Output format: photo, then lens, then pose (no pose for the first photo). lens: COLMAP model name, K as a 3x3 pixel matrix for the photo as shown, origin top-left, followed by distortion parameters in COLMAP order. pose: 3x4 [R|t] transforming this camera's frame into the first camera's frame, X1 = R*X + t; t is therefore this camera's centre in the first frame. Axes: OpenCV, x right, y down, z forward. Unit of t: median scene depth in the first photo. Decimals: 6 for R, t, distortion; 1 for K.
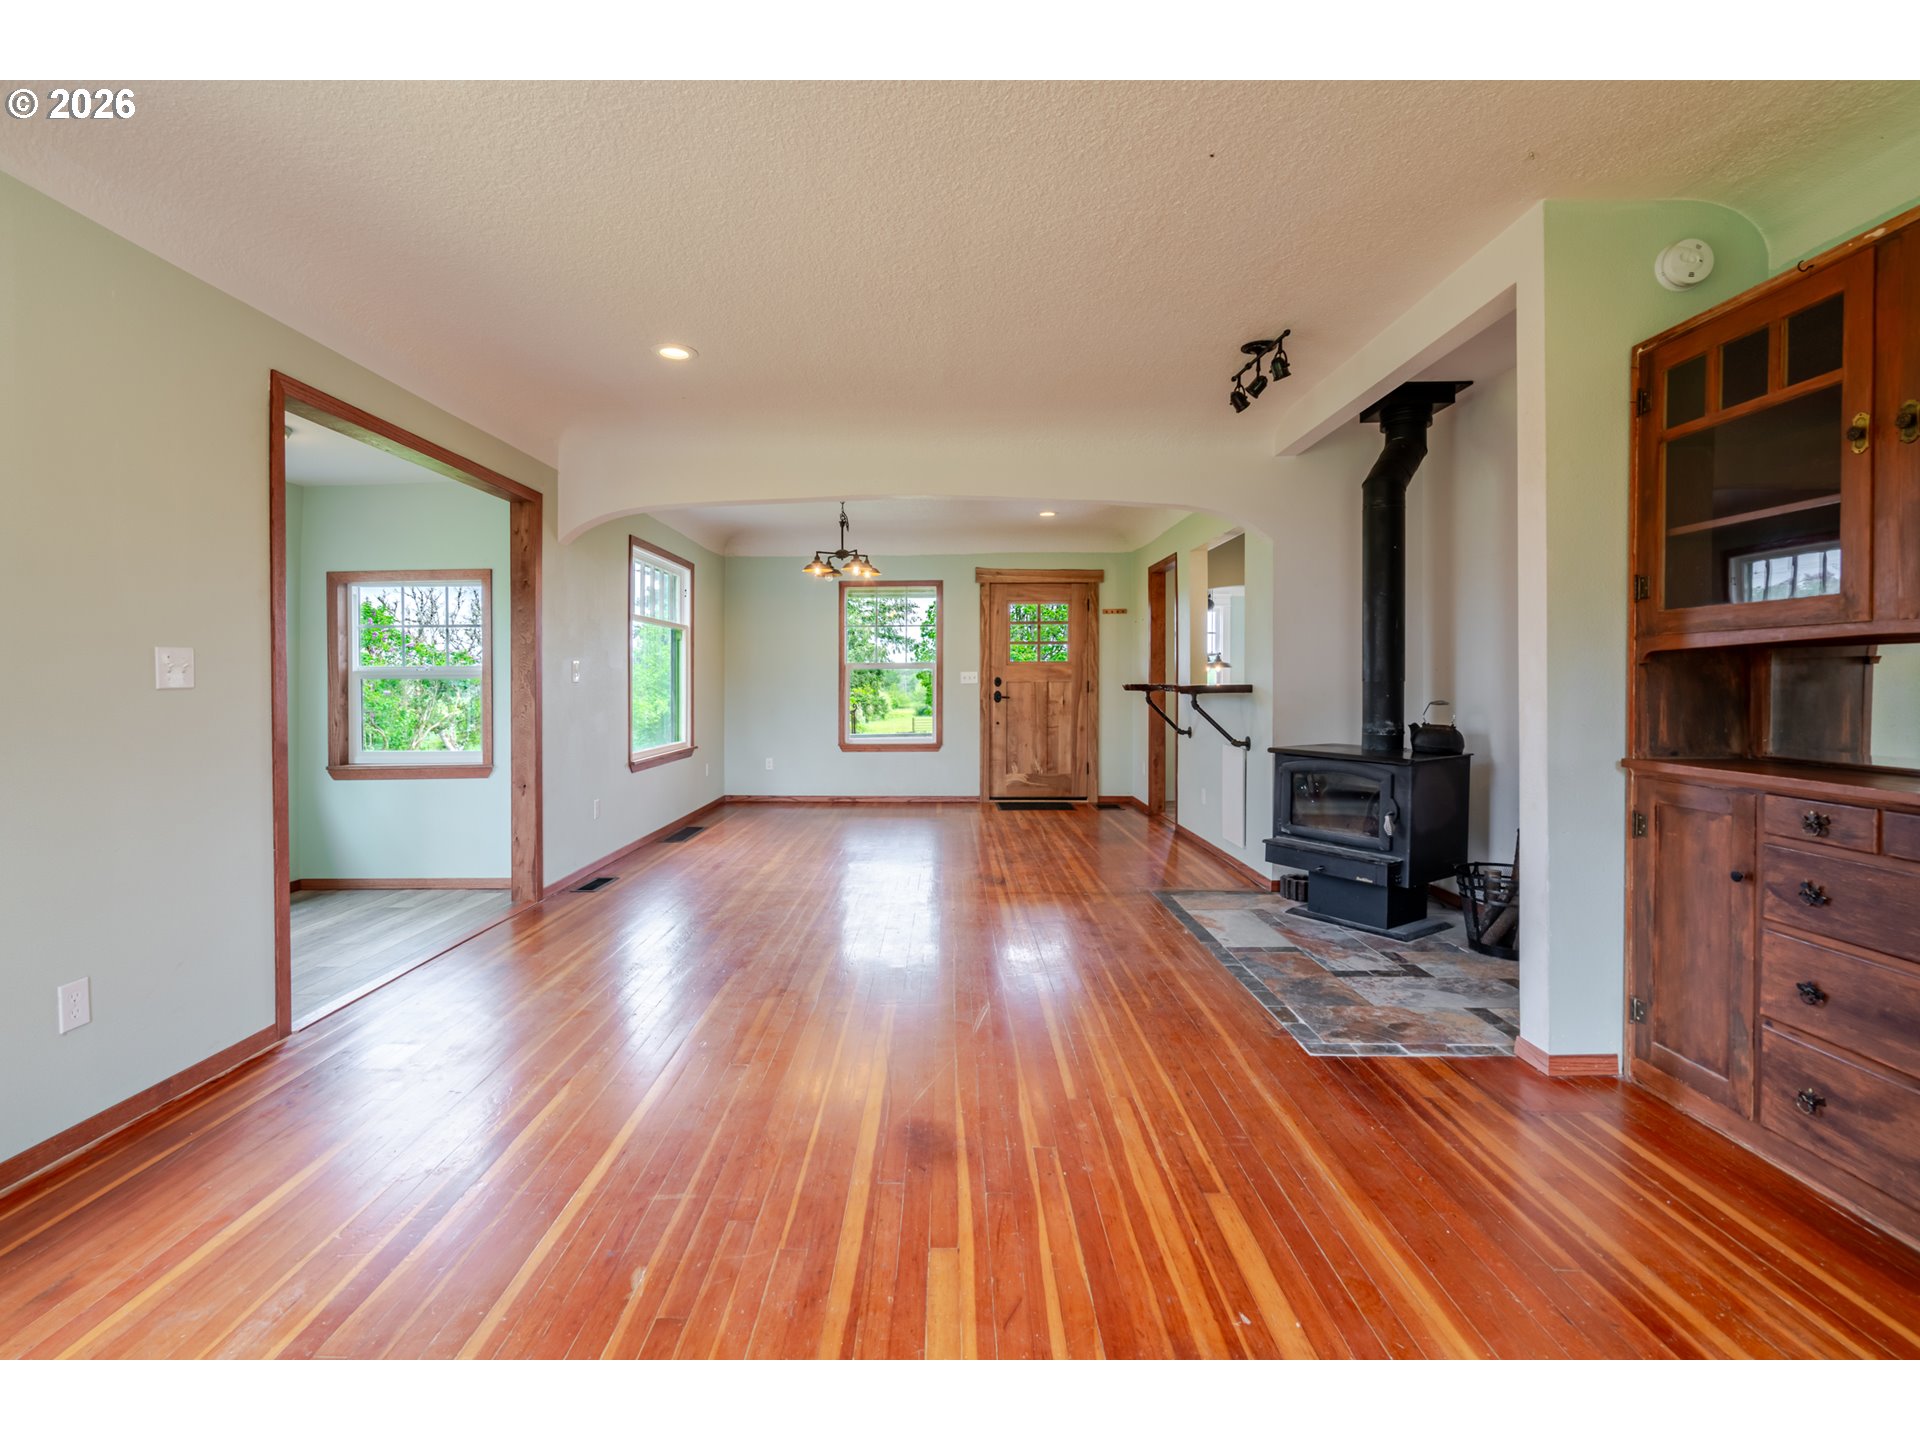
lens RADIAL K [[871.5, 0, 953.0], [0, 871.5, 692.6], [0, 0, 1]] dist [-0.007304, 0.004114]
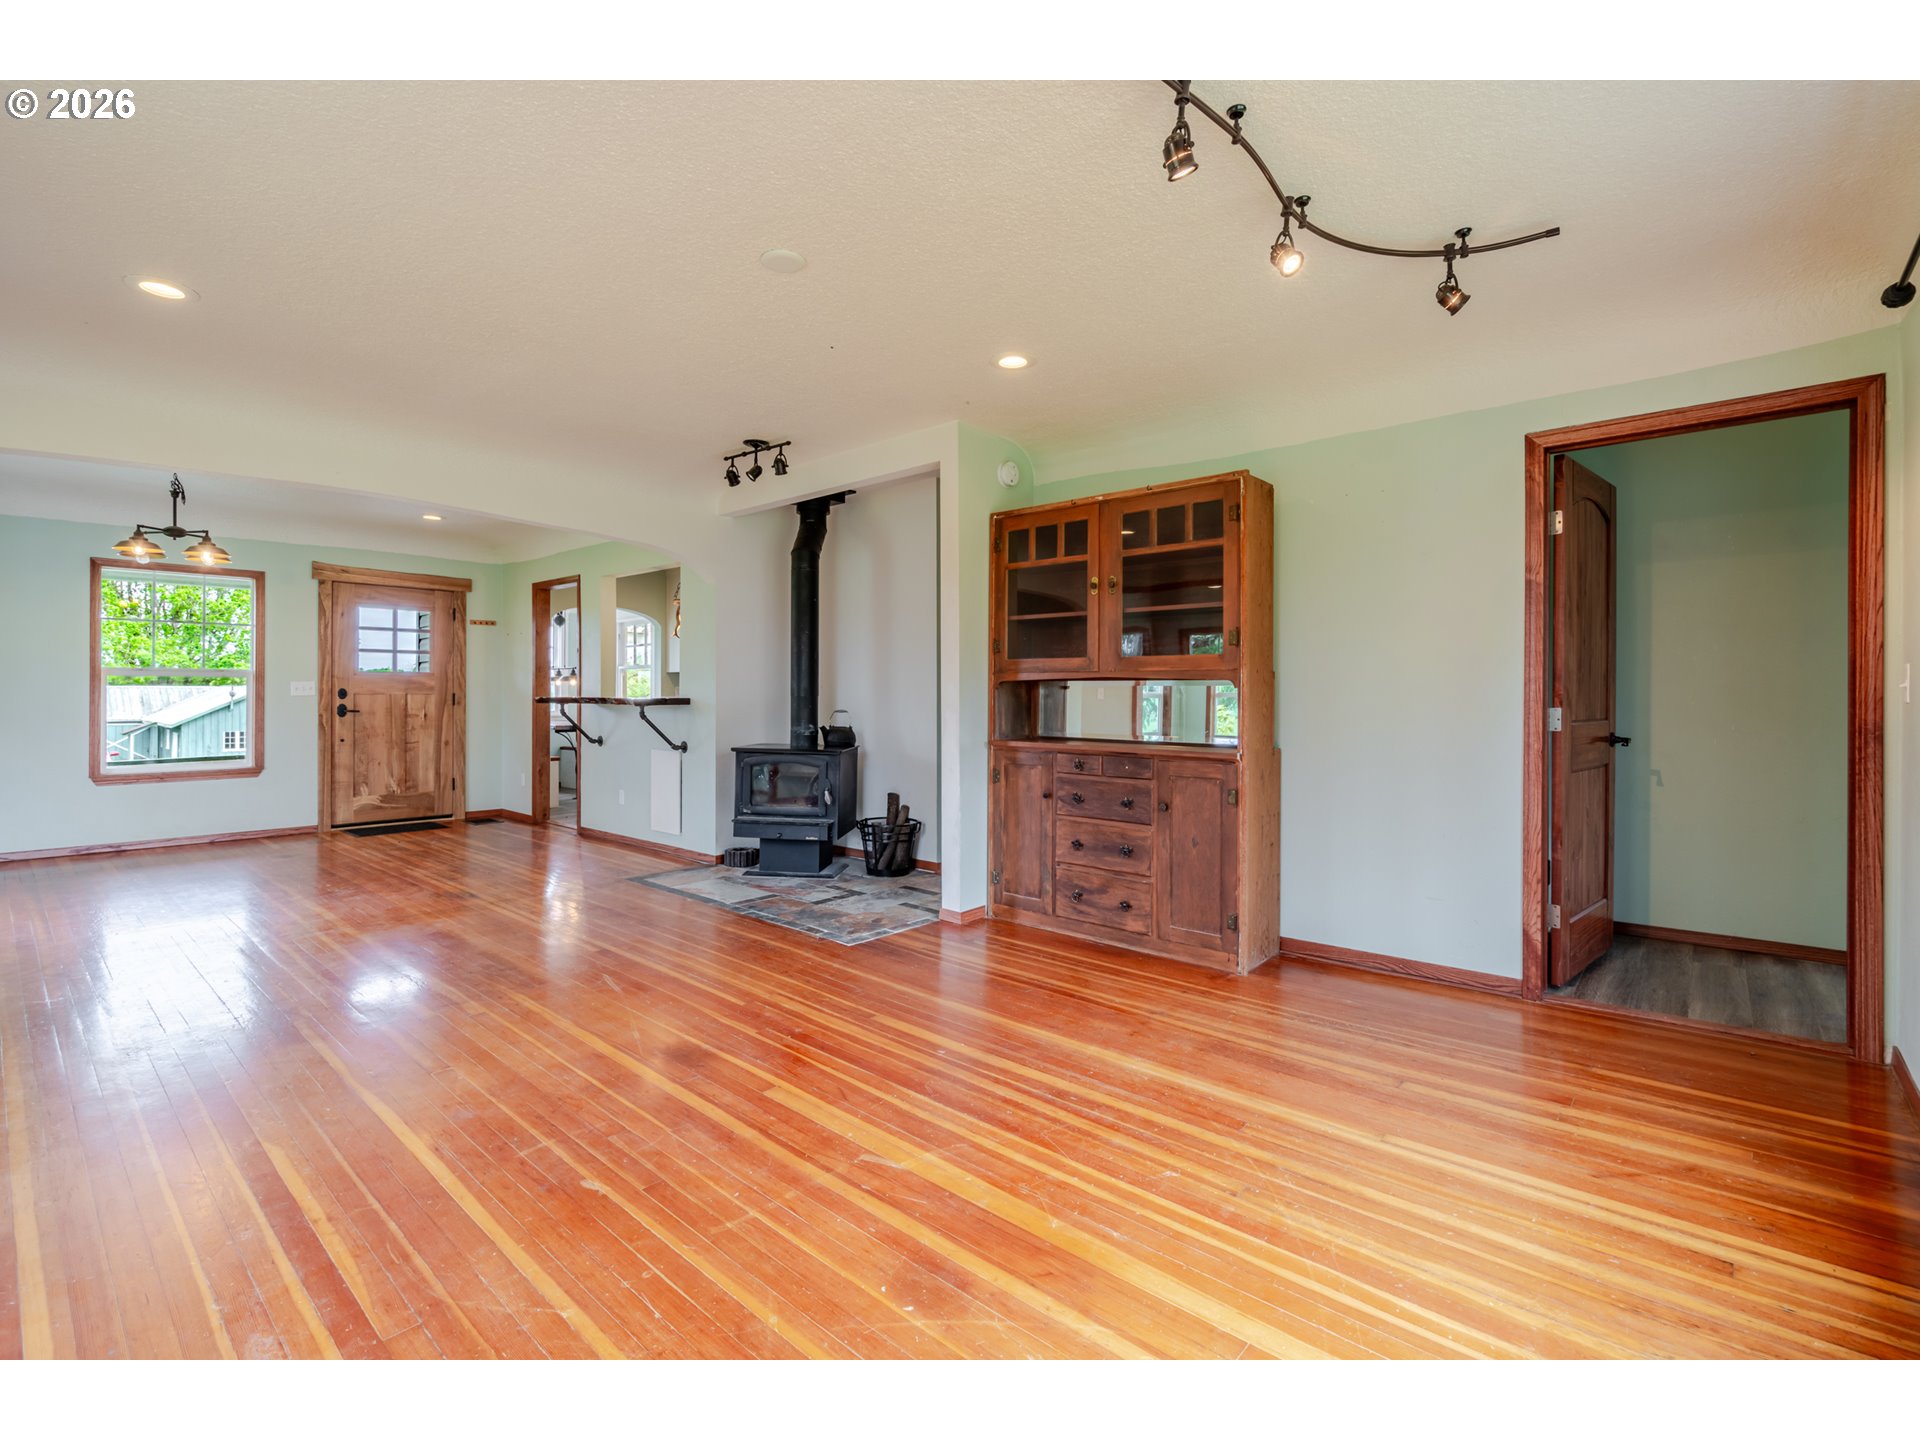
lens RADIAL K [[871.5, 0, 950.1], [0, 871.5, 705.2], [0, 0, 1]] dist [-0.007304, 0.004114]
pose [[0.654173, -0.004476, 0.756332, -0.427873], [0.003588, 0.999990, 0.002815, -0.001617], [-0.756337, 0.000873, 0.654182, -0.082793]]
